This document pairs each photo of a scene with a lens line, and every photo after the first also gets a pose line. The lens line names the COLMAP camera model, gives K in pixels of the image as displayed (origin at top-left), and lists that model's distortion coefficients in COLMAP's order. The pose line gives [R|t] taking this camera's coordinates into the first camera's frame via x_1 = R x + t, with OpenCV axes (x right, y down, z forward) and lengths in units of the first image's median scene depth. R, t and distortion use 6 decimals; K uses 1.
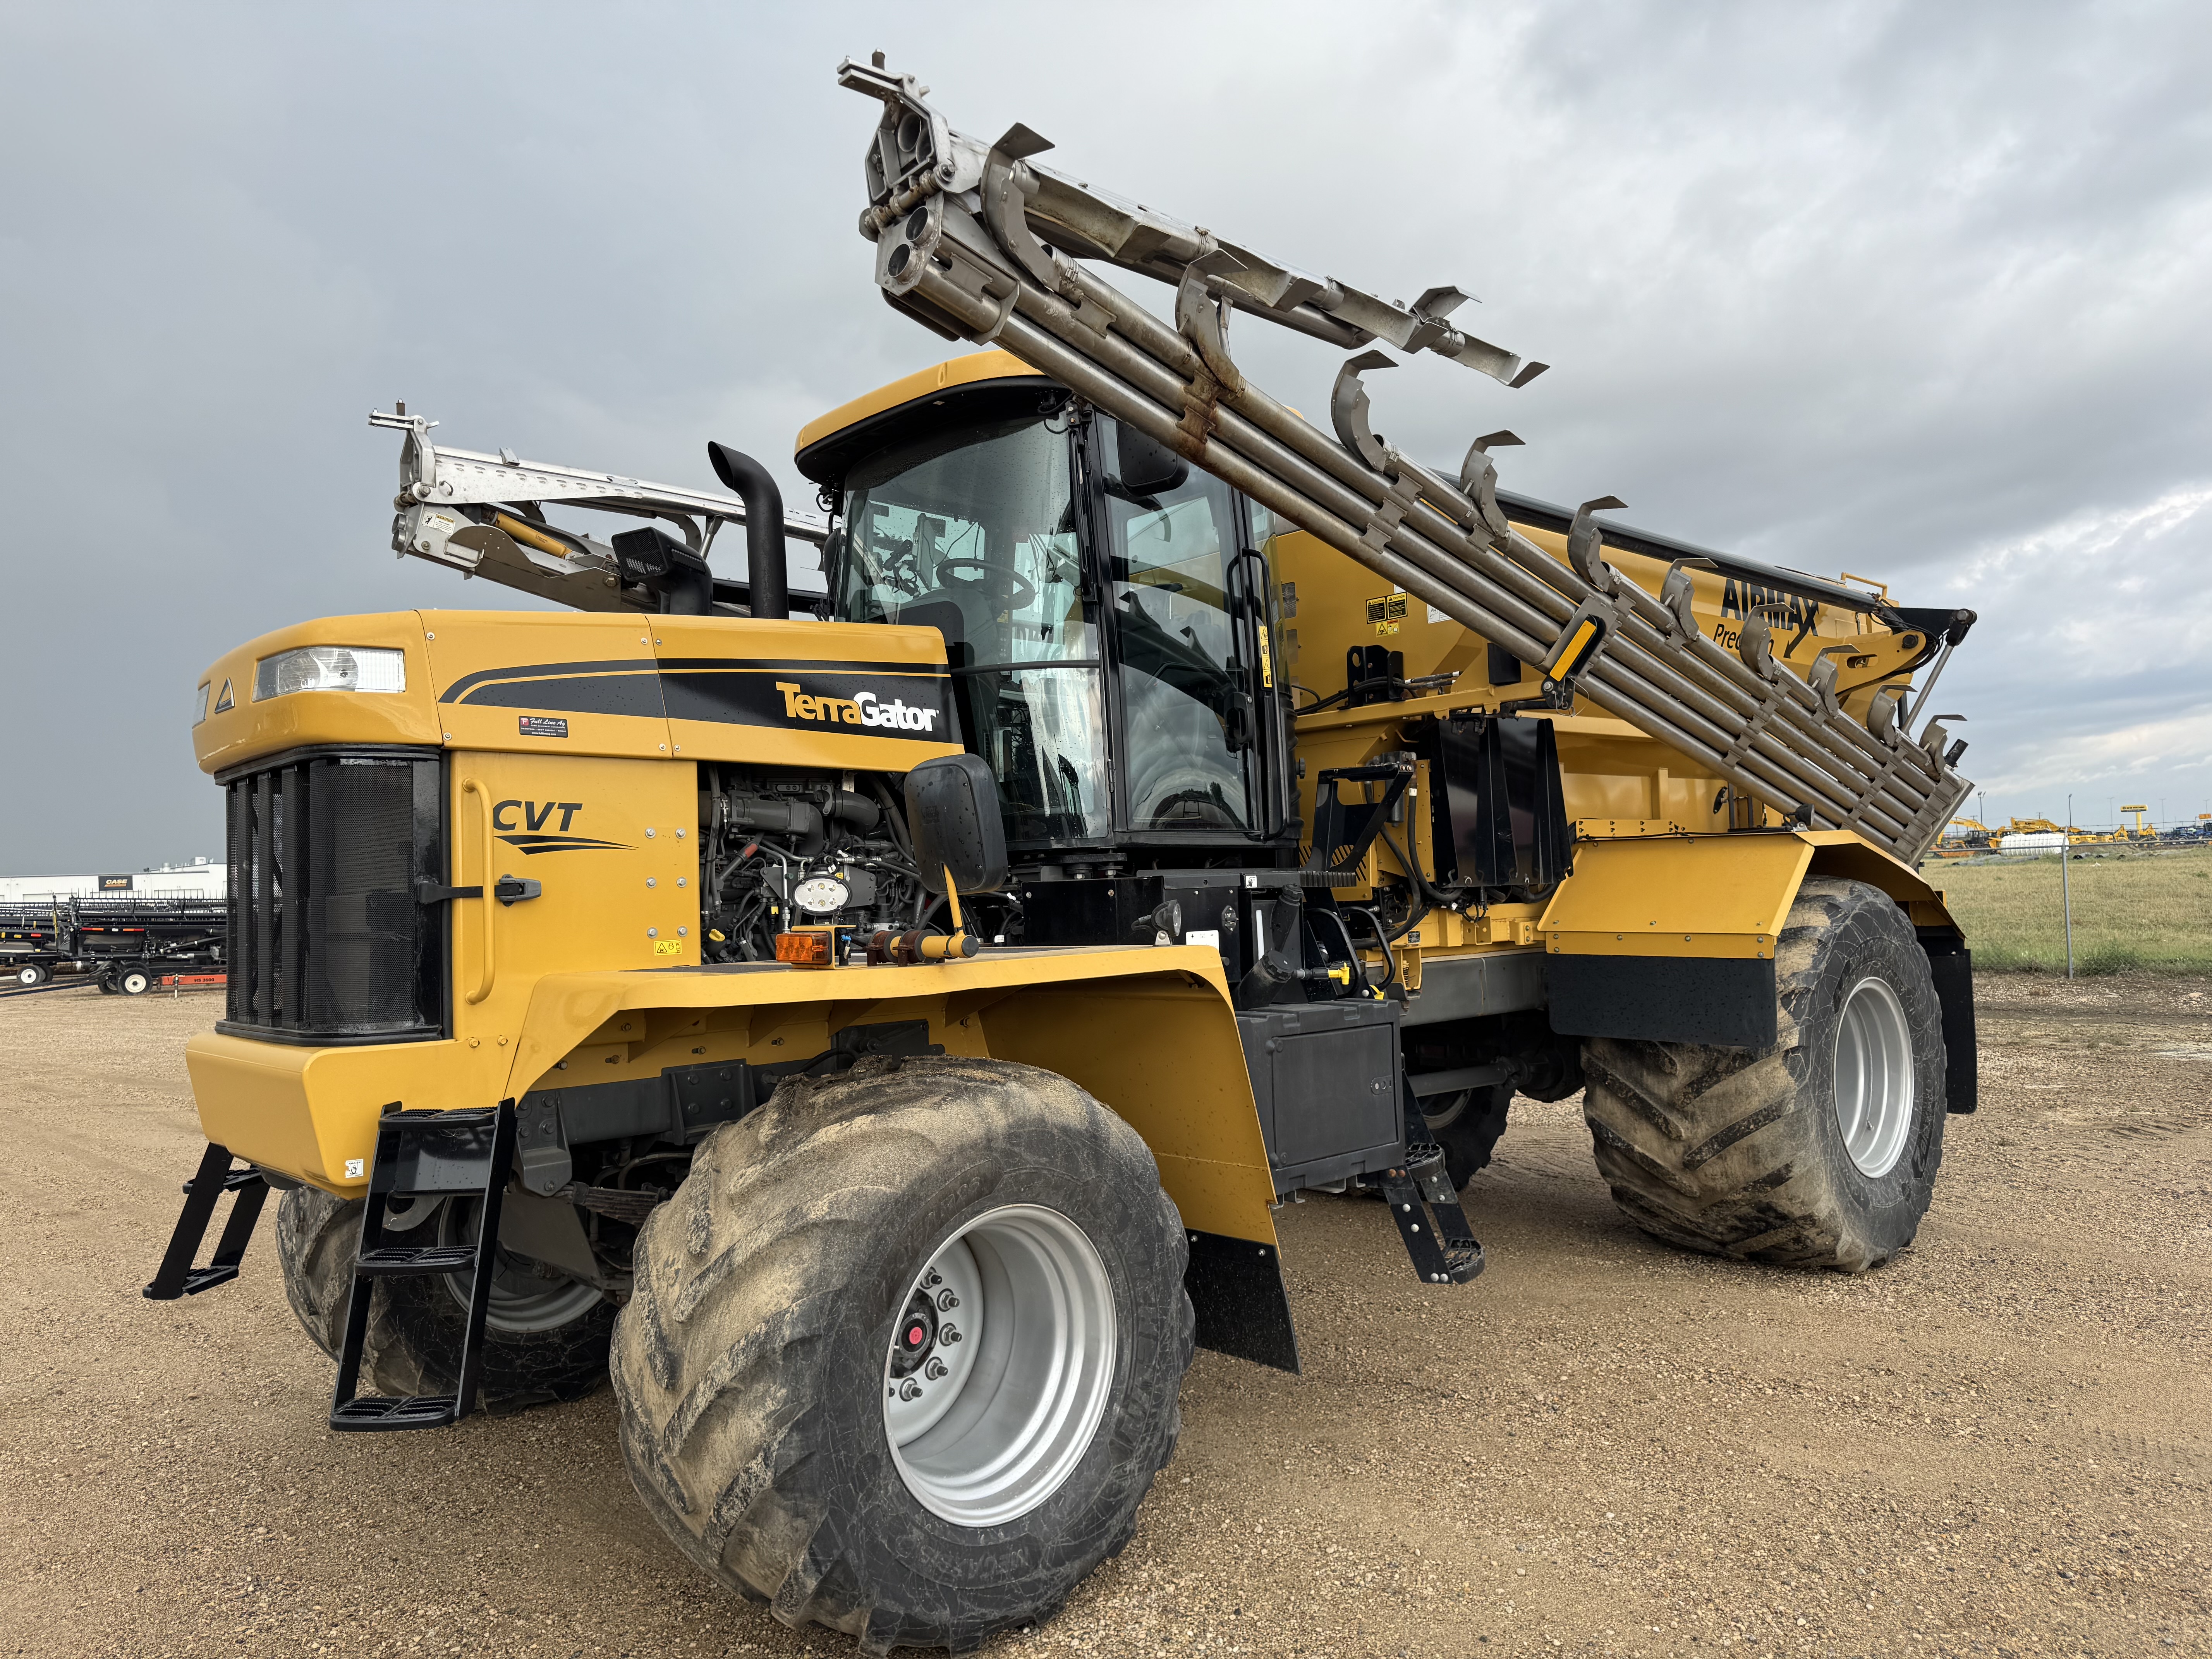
lens RADIAL K [[1524.2, 0, 1106.0], [0, 1524.2, 829.5], [0, 0, 1]] dist [0.125409, -0.178139]
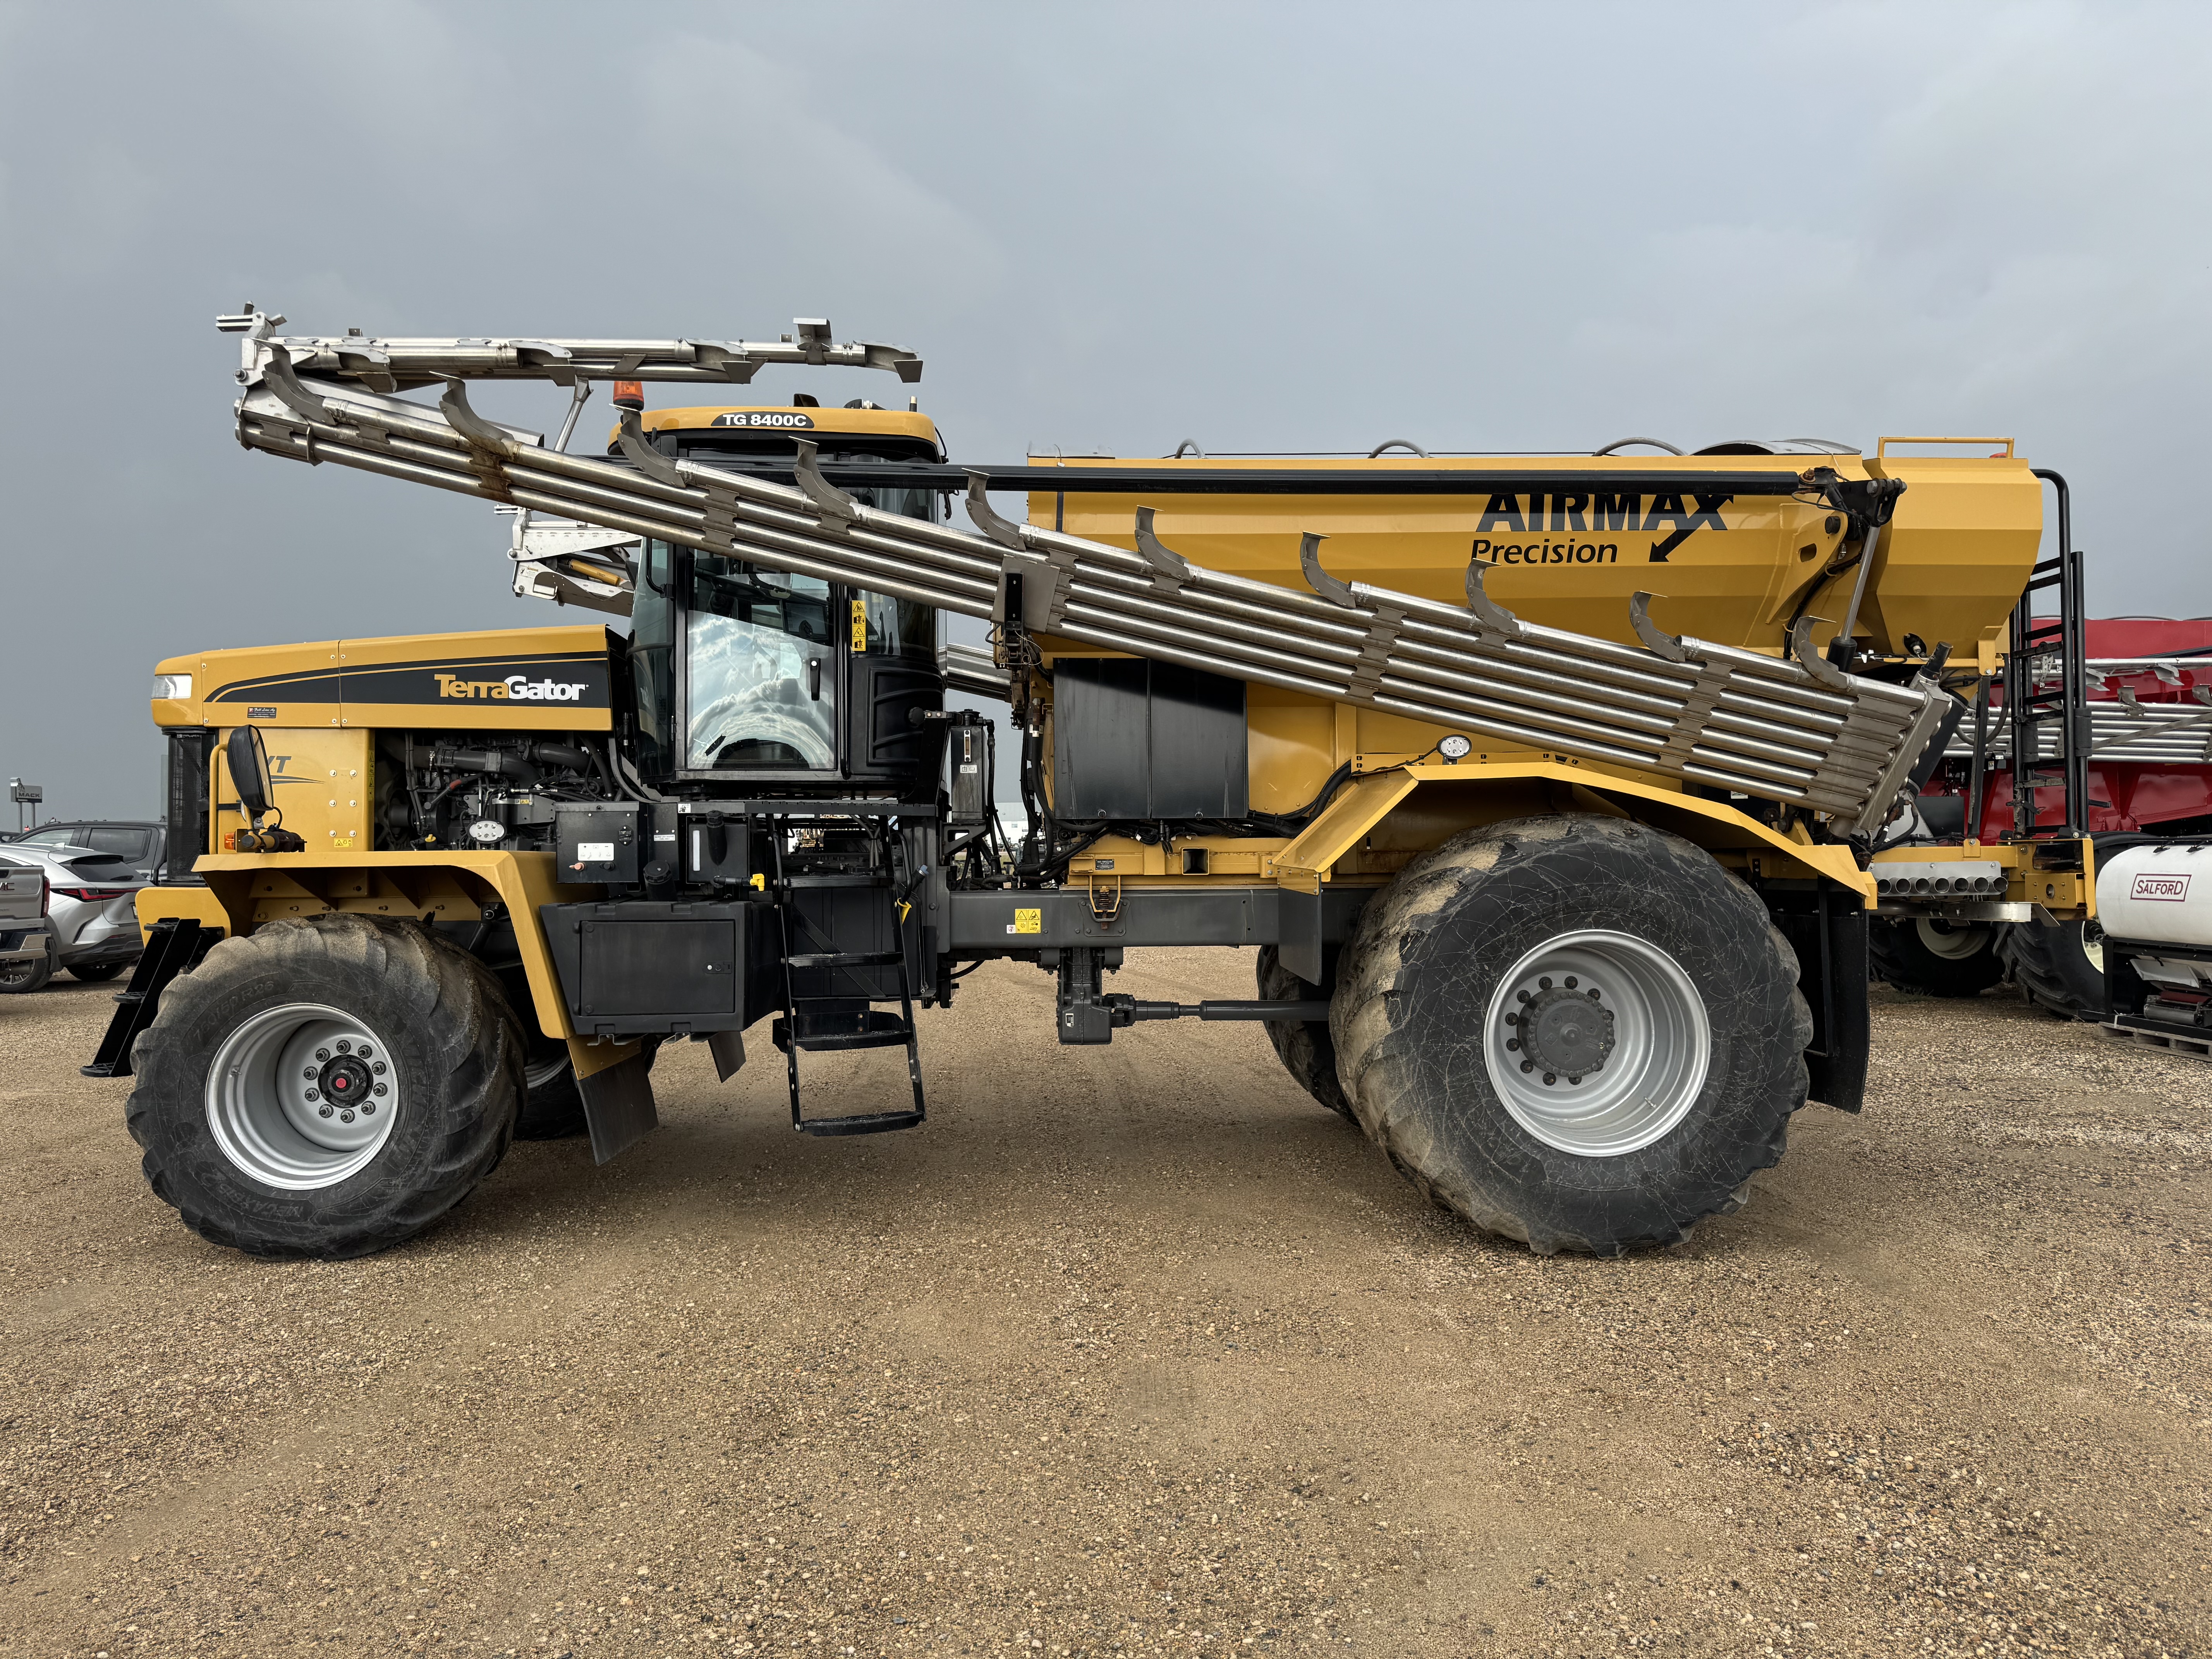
lens RADIAL K [[1524.2, 0, 1106.0], [0, 1524.2, 829.5], [0, 0, 1]] dist [0.125409, -0.178139]
pose [[0.760077, 0.019069, -0.649553, 1.271718], [0.008832, 0.999174, 0.039667, 0.003534], [0.649773, -0.035887, 0.759281, 0.240882]]
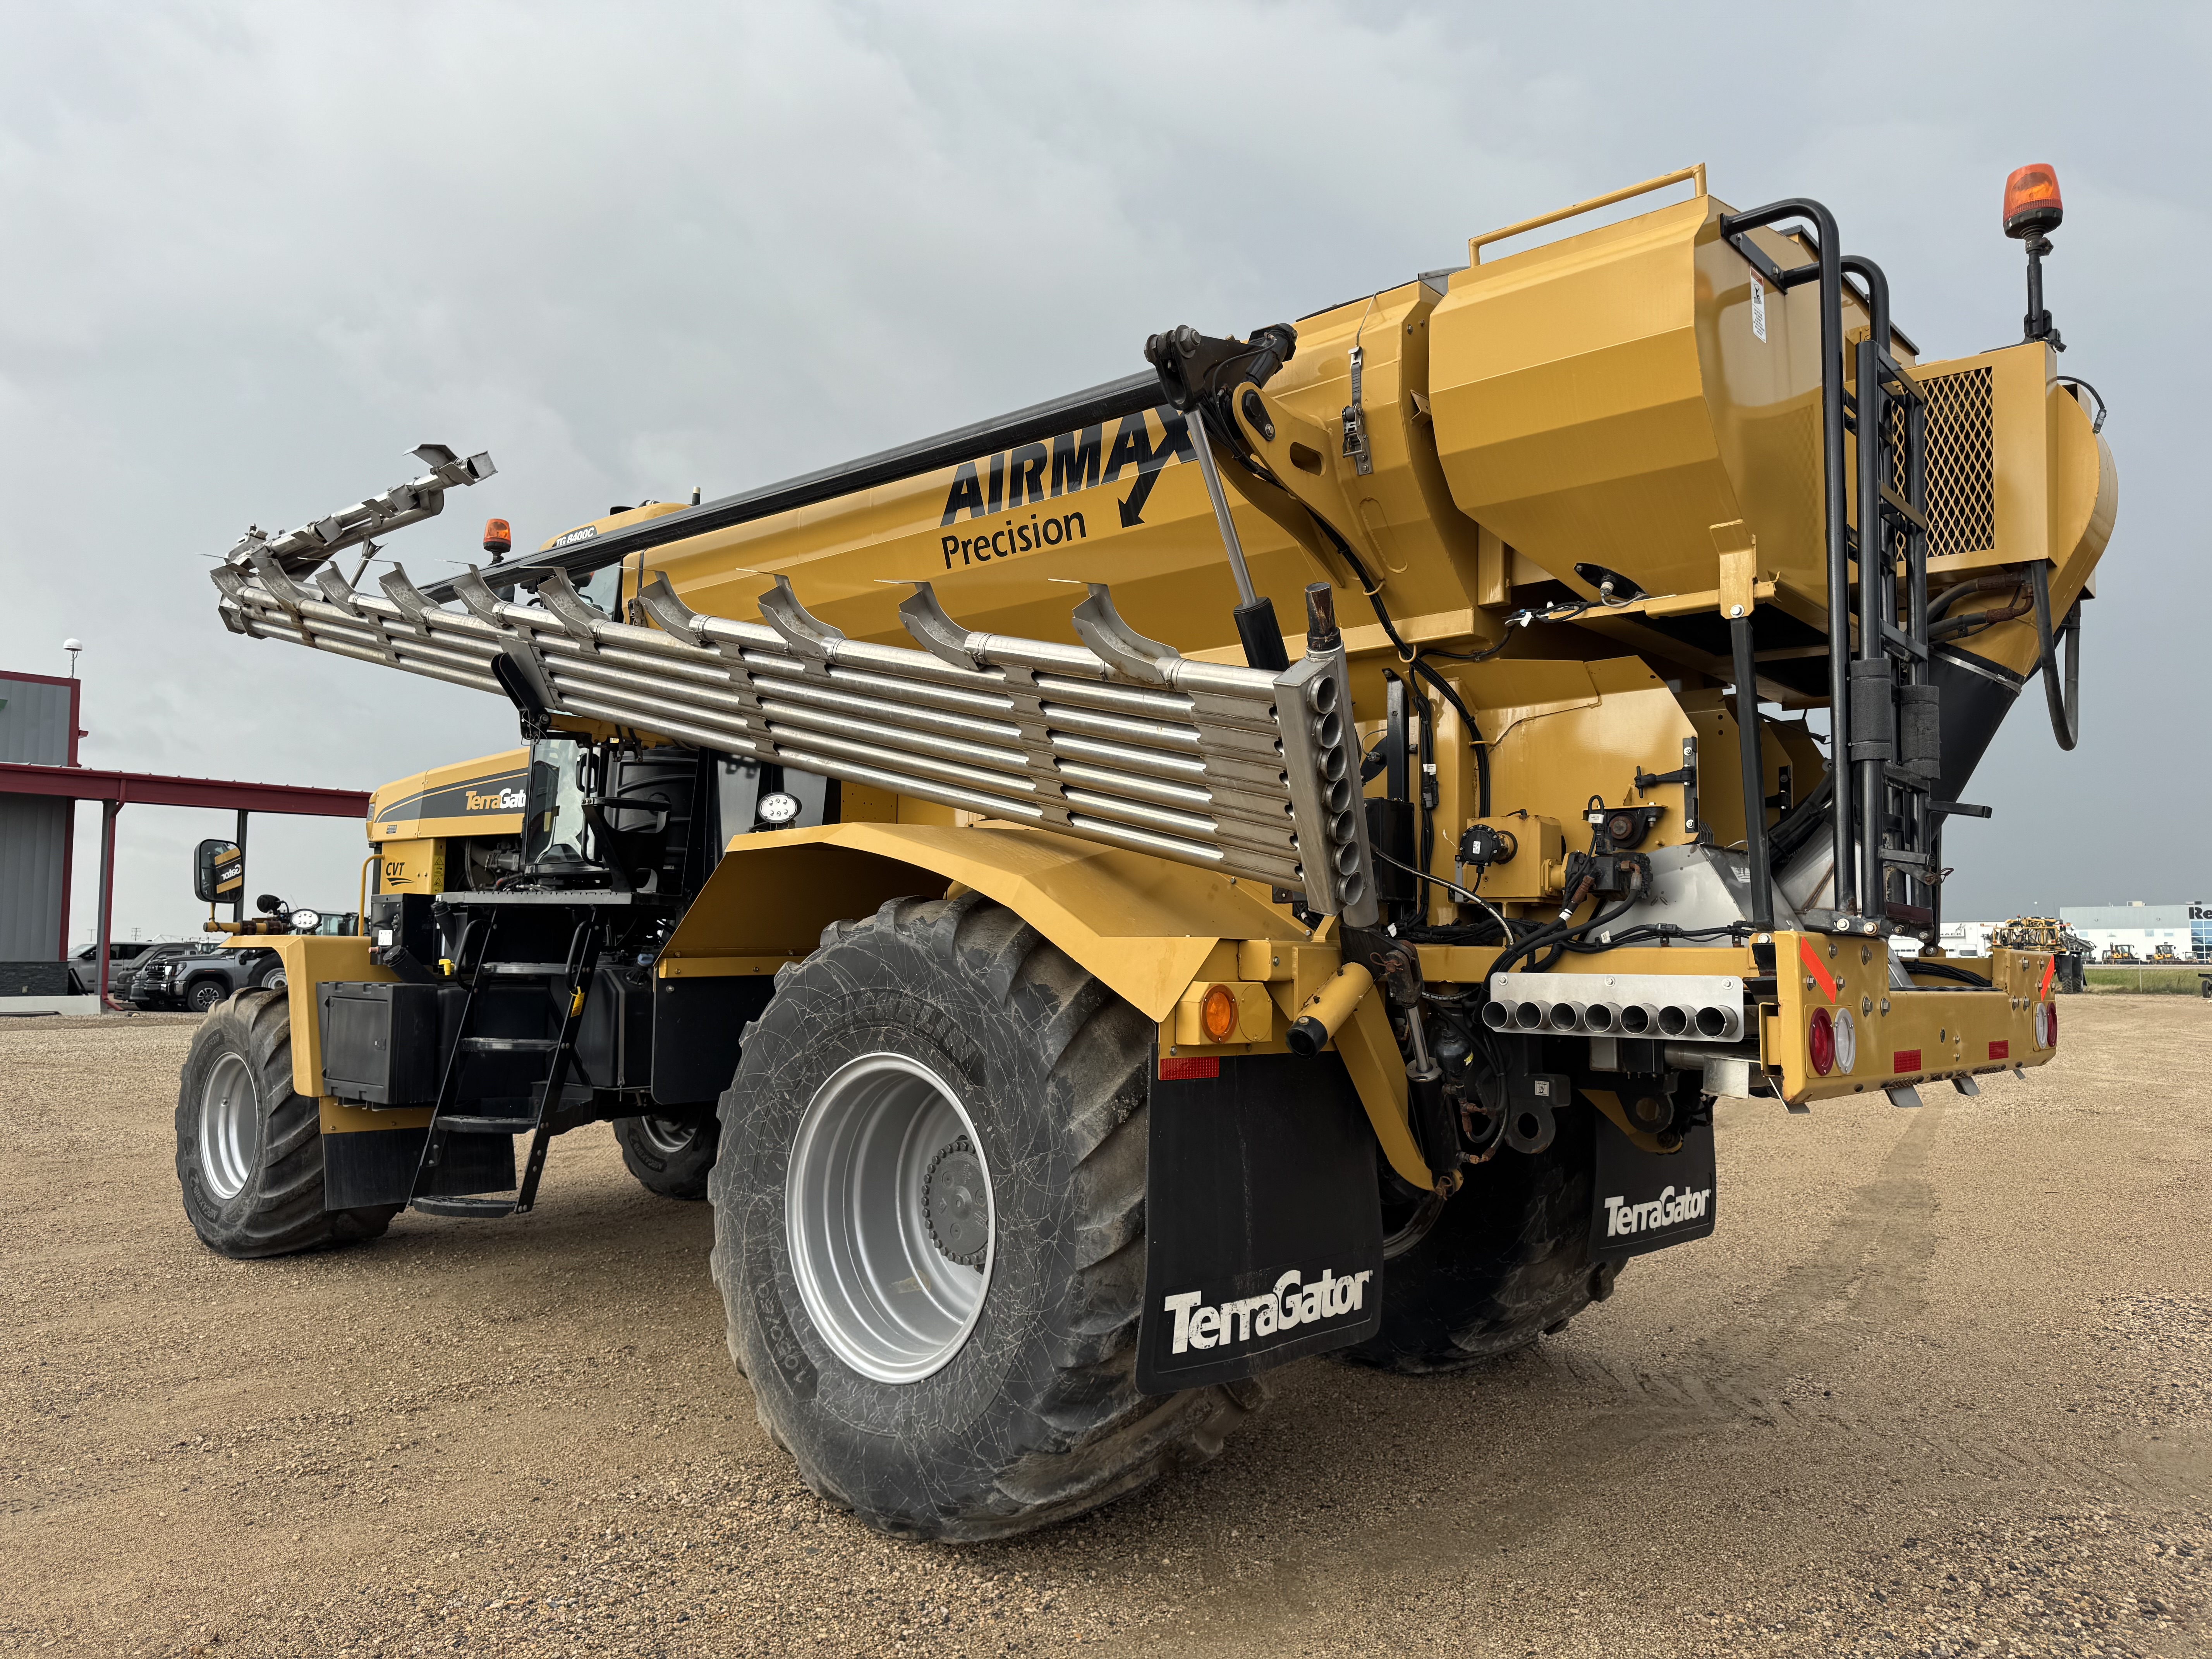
lens RADIAL K [[1524.2, 0, 1106.0], [0, 1524.2, 829.5], [0, 0, 1]] dist [0.125409, -0.178139]
pose [[0.093631, -0.045396, -0.994571, 1.682977], [0.029290, 0.998653, -0.042825, 0.052008], [0.995176, -0.025121, 0.094835, 1.545478]]
